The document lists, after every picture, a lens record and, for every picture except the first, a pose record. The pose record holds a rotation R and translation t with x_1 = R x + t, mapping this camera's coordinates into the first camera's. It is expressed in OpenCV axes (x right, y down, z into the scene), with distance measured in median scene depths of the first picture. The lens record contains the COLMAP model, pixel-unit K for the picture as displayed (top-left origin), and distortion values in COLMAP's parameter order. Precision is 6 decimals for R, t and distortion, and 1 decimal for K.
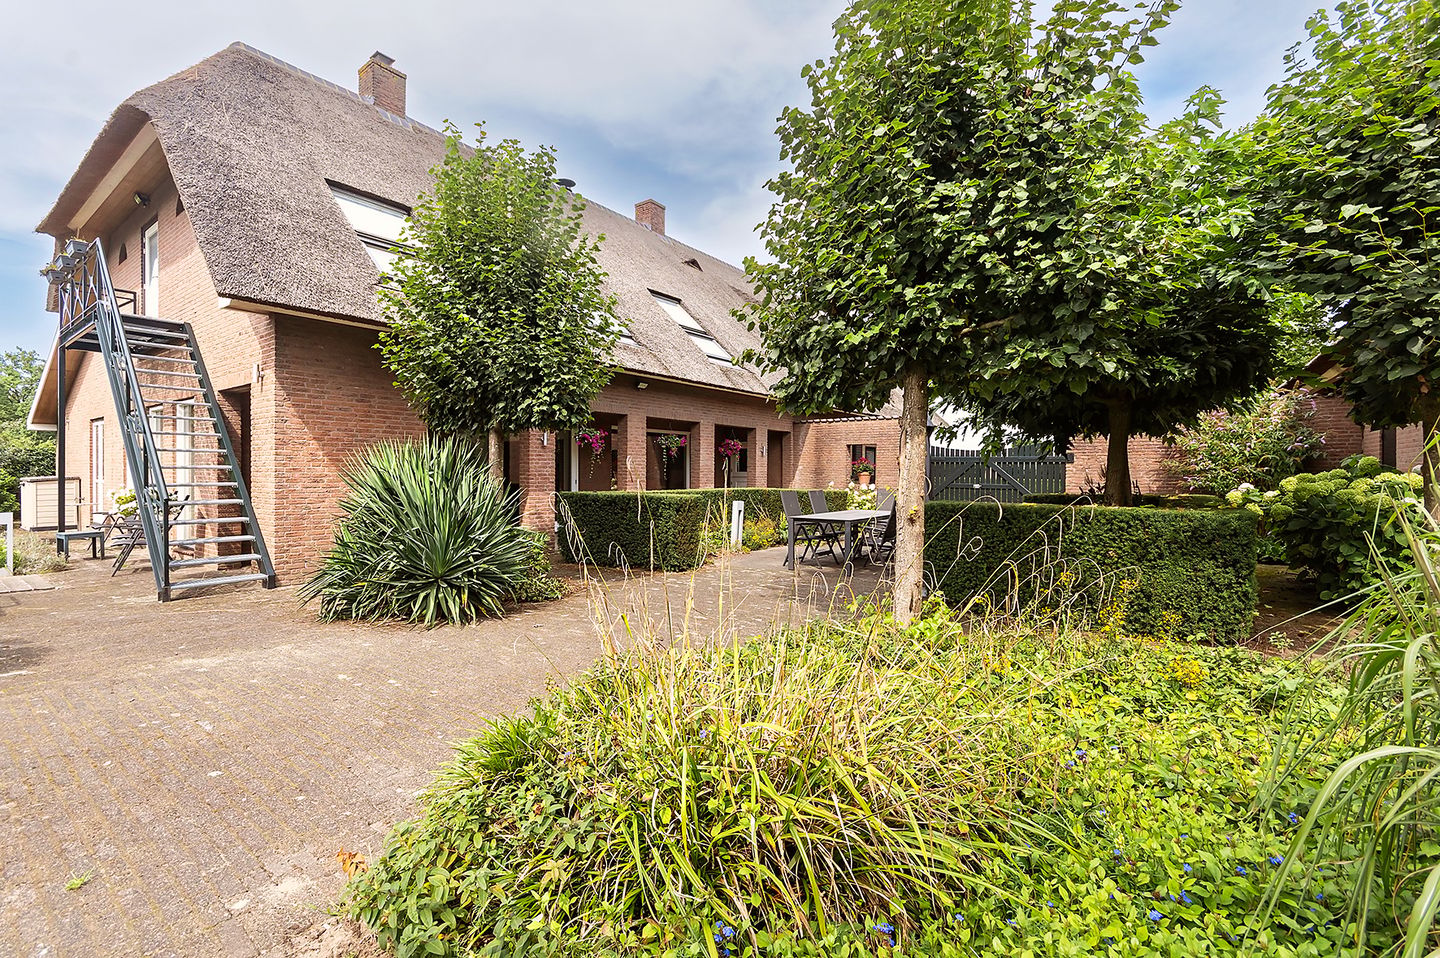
lens RADIAL K [[632.0, 0, 721.1], [0, 632.0, 479.3], [0, 0, 1]] dist [0.000354, -0.000903]
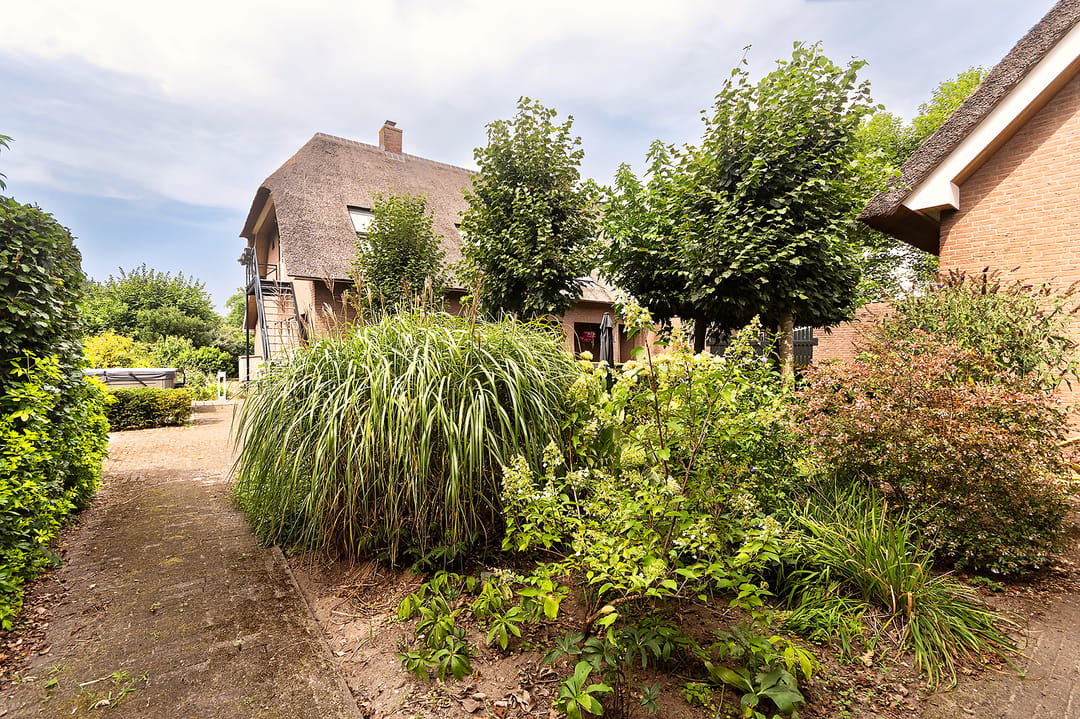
lens RADIAL K [[474.0, 0, 539.1], [0, 474.0, 360.6], [0, 0, 1]] dist [0.000354, -0.000903]
pose [[0.957263, -0.002622, -0.289208, 0.365040], [0.004023, 0.999983, 0.004249, 0.007961], [0.289192, -0.005230, 0.957257, -0.244150]]
